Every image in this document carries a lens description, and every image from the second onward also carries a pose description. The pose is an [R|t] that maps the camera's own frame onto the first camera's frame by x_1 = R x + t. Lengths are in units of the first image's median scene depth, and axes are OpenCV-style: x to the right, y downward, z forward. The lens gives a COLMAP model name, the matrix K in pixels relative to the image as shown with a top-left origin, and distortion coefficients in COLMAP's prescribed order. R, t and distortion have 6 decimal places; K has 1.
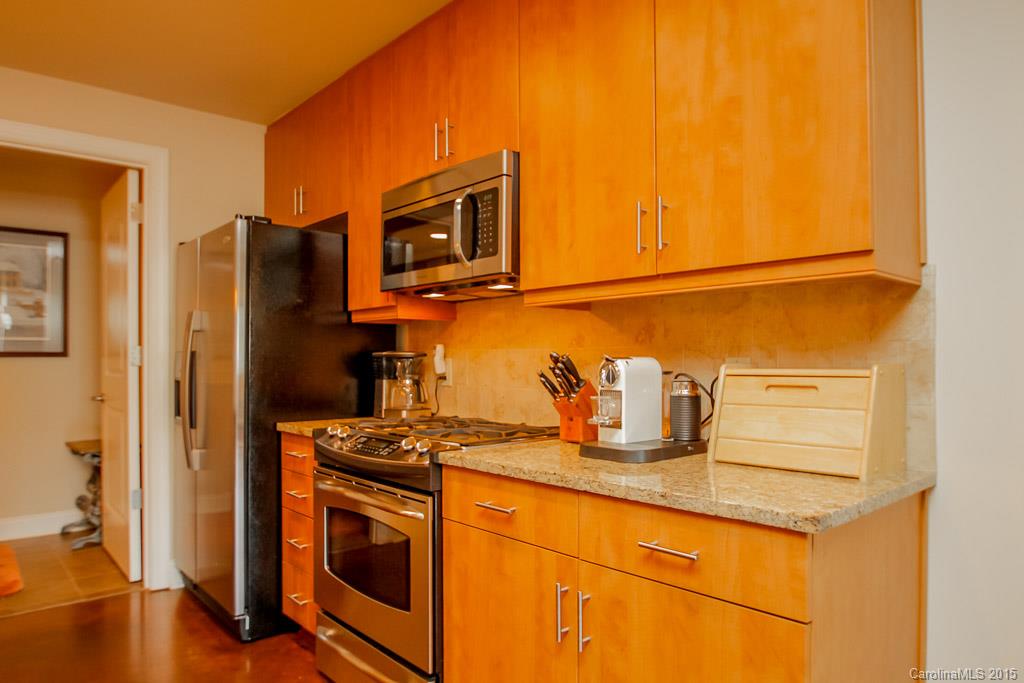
lens RADIAL K [[670.6, 0, 507.4], [0, 670.6, 344.2], [0, 0, 1]] dist [-0.041148, 0.005250]
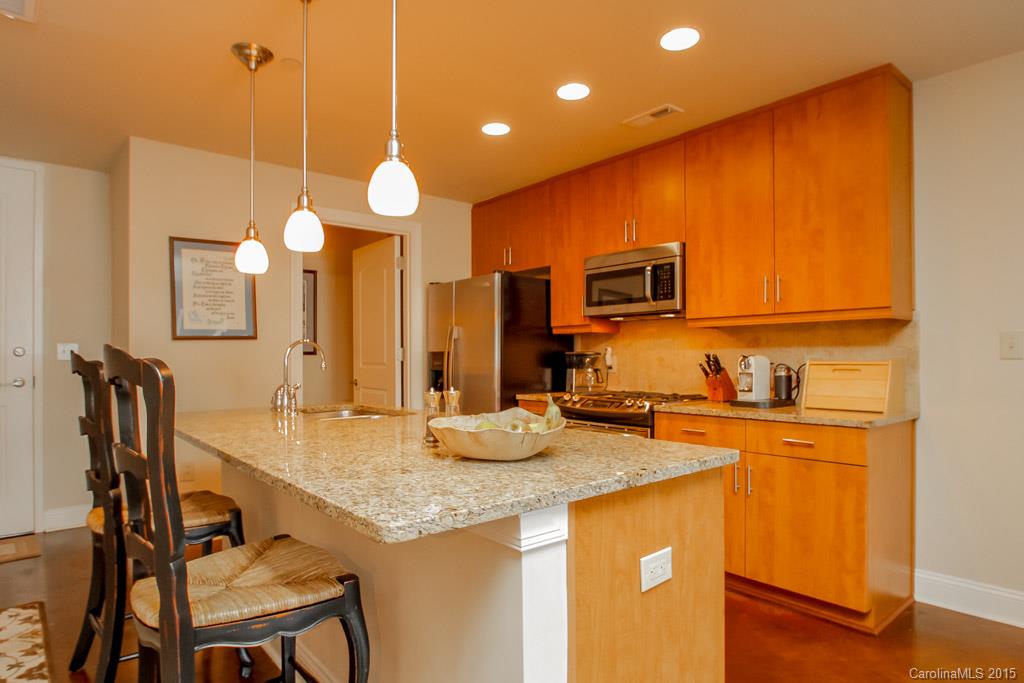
lens RADIAL K [[582.3, 0, 513.9], [0, 582.3, 346.4], [0, 0, 1]] dist [-0.018485, -0.001783]
pose [[0.999581, -0.000653, -0.028925, -0.406495], [0.000809, 0.999985, 0.005383, -0.013614], [0.028921, -0.005404, 0.999567, -0.602185]]
